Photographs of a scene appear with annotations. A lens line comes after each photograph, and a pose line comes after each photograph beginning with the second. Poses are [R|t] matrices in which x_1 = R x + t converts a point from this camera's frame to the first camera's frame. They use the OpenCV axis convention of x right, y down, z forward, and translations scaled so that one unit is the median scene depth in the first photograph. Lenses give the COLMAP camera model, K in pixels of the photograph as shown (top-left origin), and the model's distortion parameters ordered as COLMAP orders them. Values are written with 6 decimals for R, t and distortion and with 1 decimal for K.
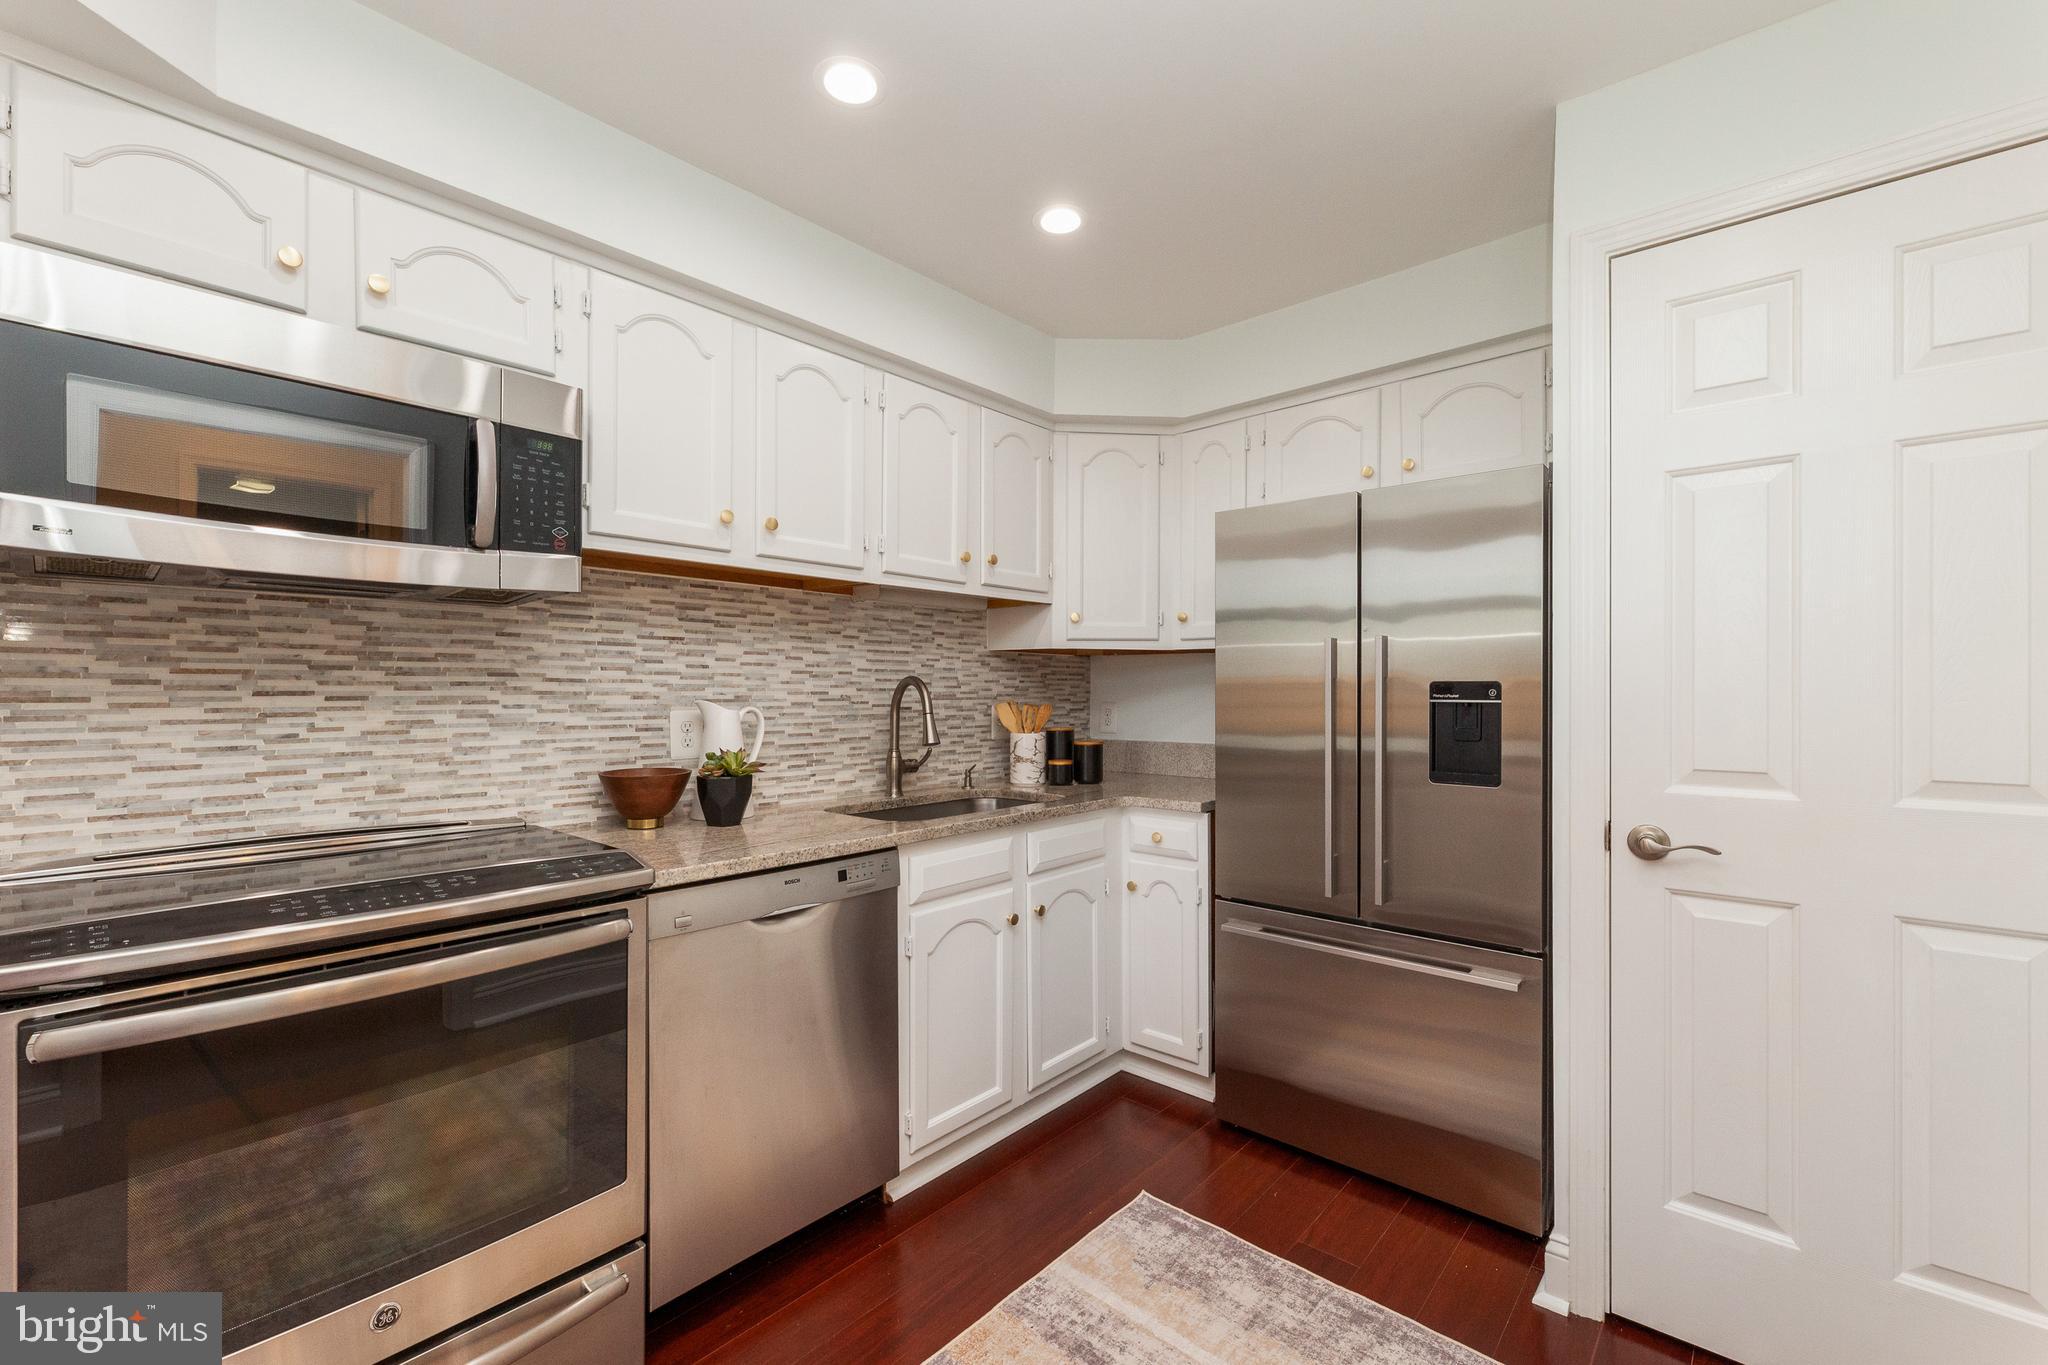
lens RADIAL K [[853.6, 0, 1039.5], [0, 853.6, 692.2], [0, 0, 1]] dist [0.001265, 0.000118]
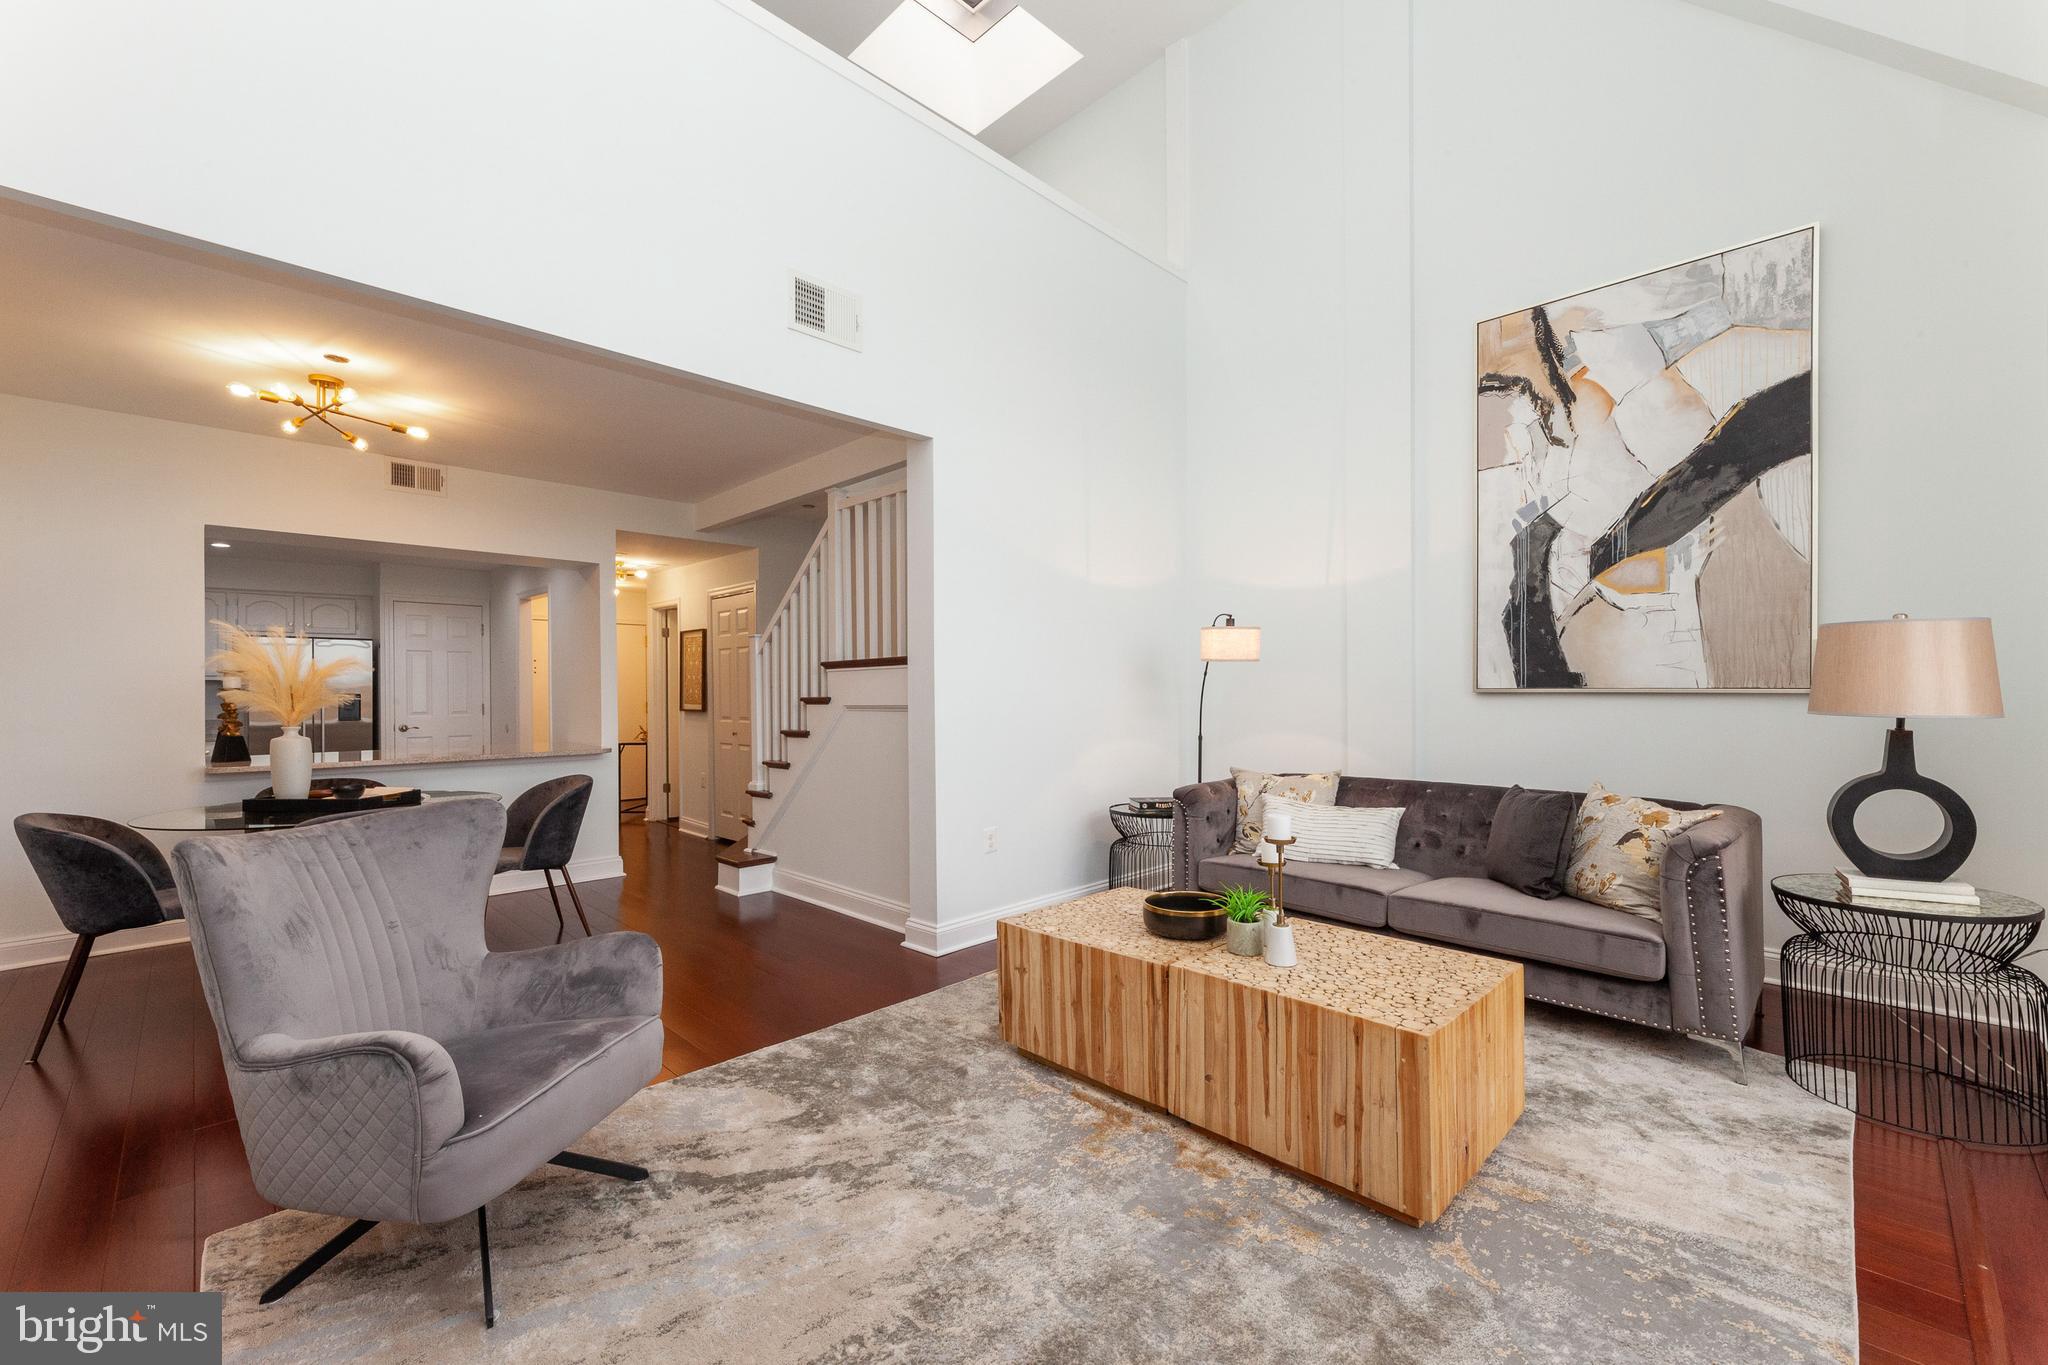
lens RADIAL K [[825.7, 0, 1032.7], [0, 825.7, 691.3], [0, 0, 1]] dist [0.002098, 0.000111]
pose [[0.066470, -0.002412, 0.997786, -2.945402], [0.005080, 0.999985, 0.002079, -0.016791], [-0.997775, 0.004930, 0.066481, -2.264946]]
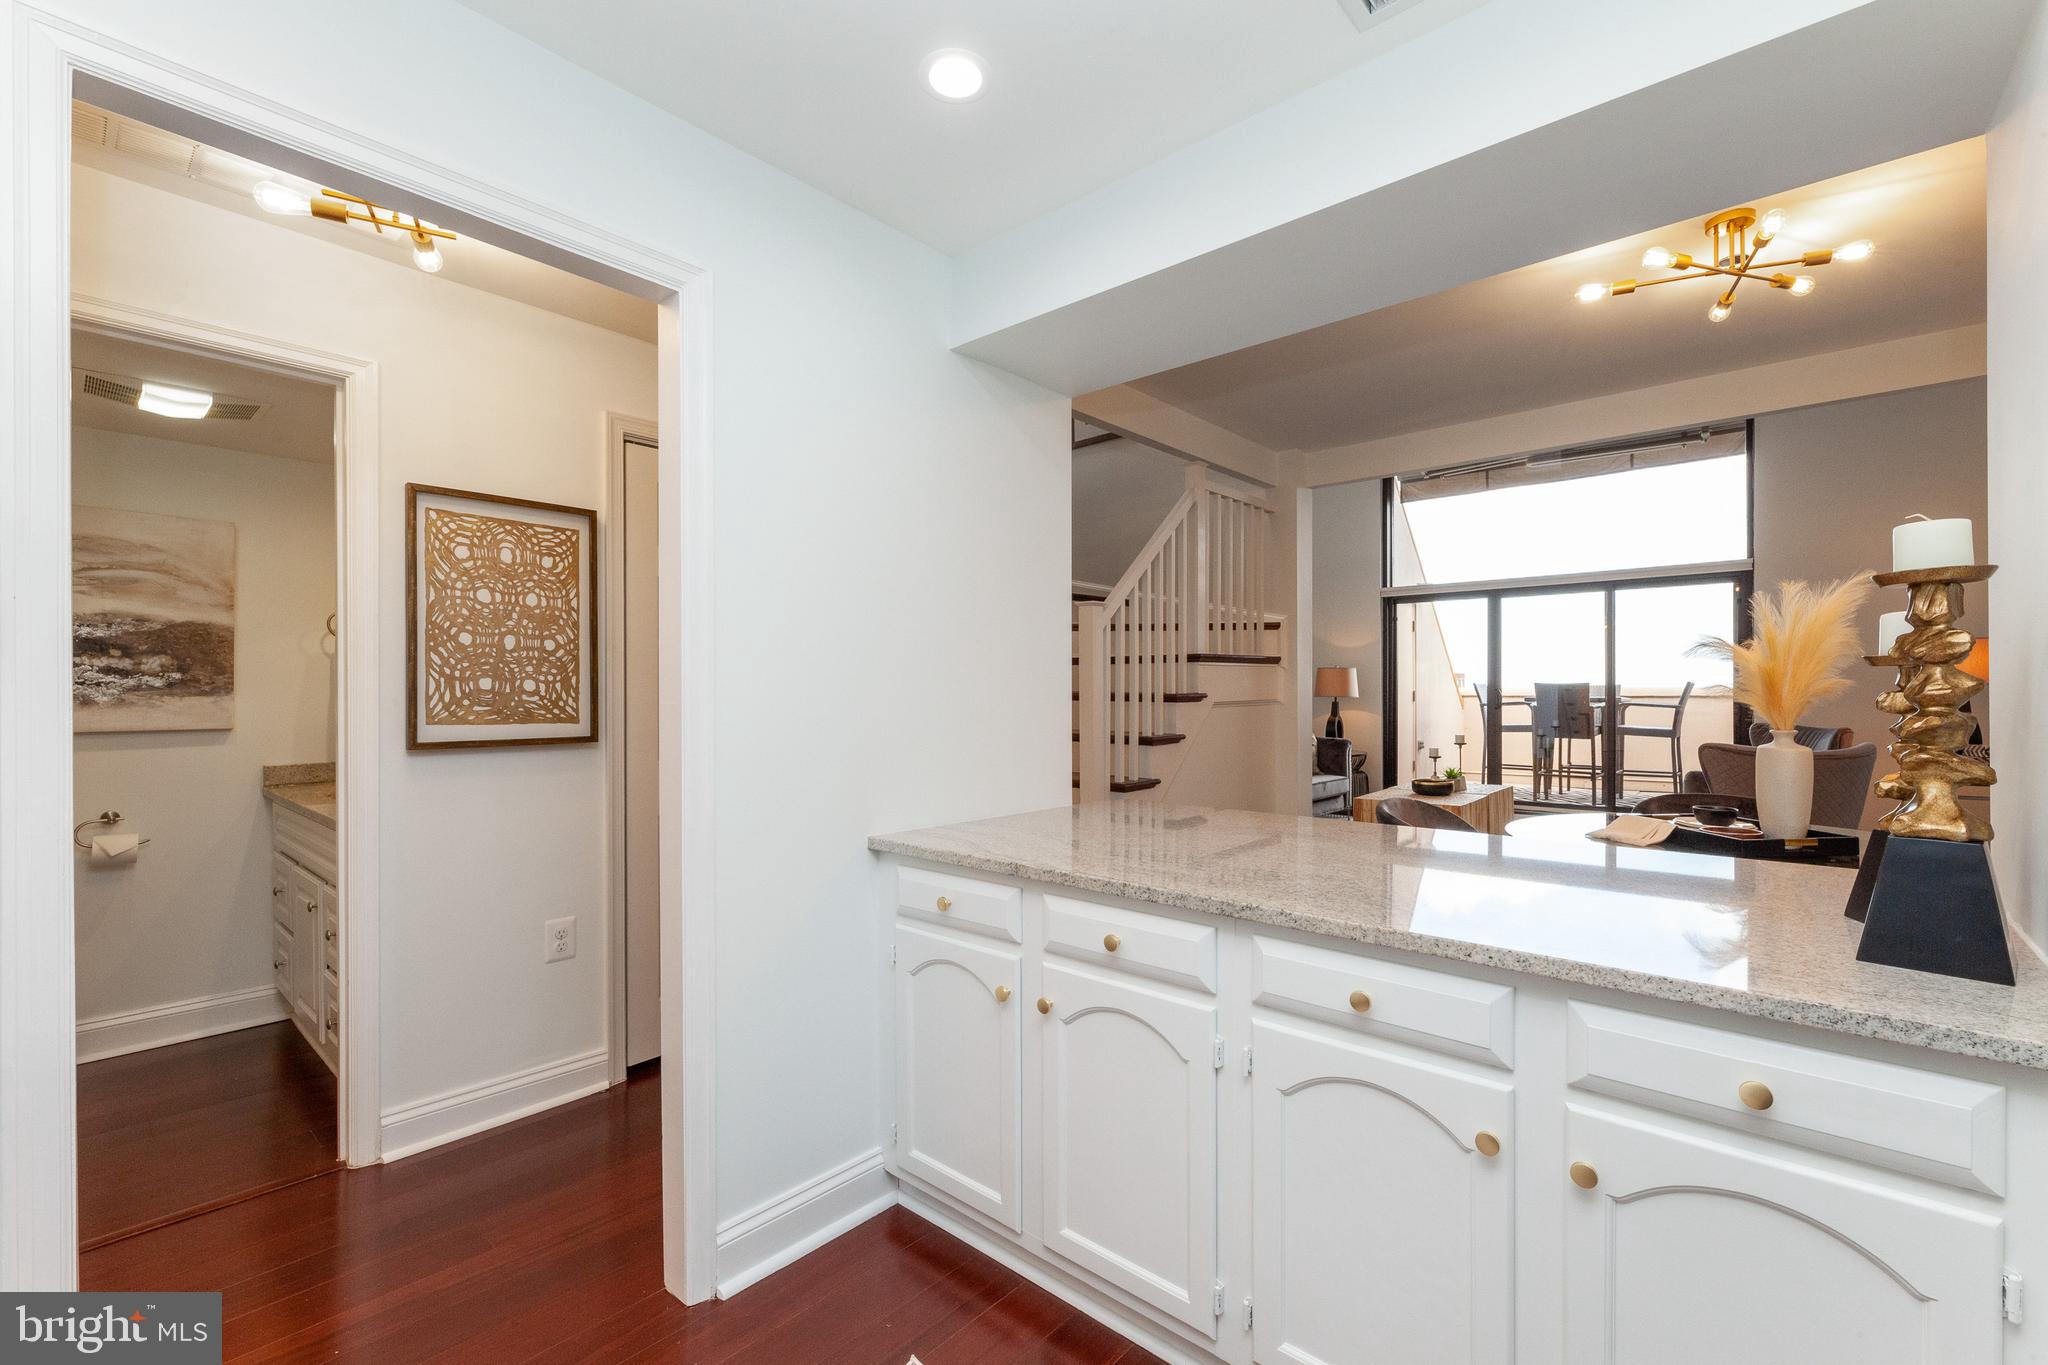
lens RADIAL K [[869.9, 0, 1038.8], [0, 869.9, 691.3], [0, 0, 1]] dist [0.004202, 0.000744]
pose [[-0.999997, 0.001125, 0.002187, -0.150928], [0.001127, 0.999999, 0.001133, -0.007421], [-0.002186, 0.001136, -0.999997, 0.775772]]
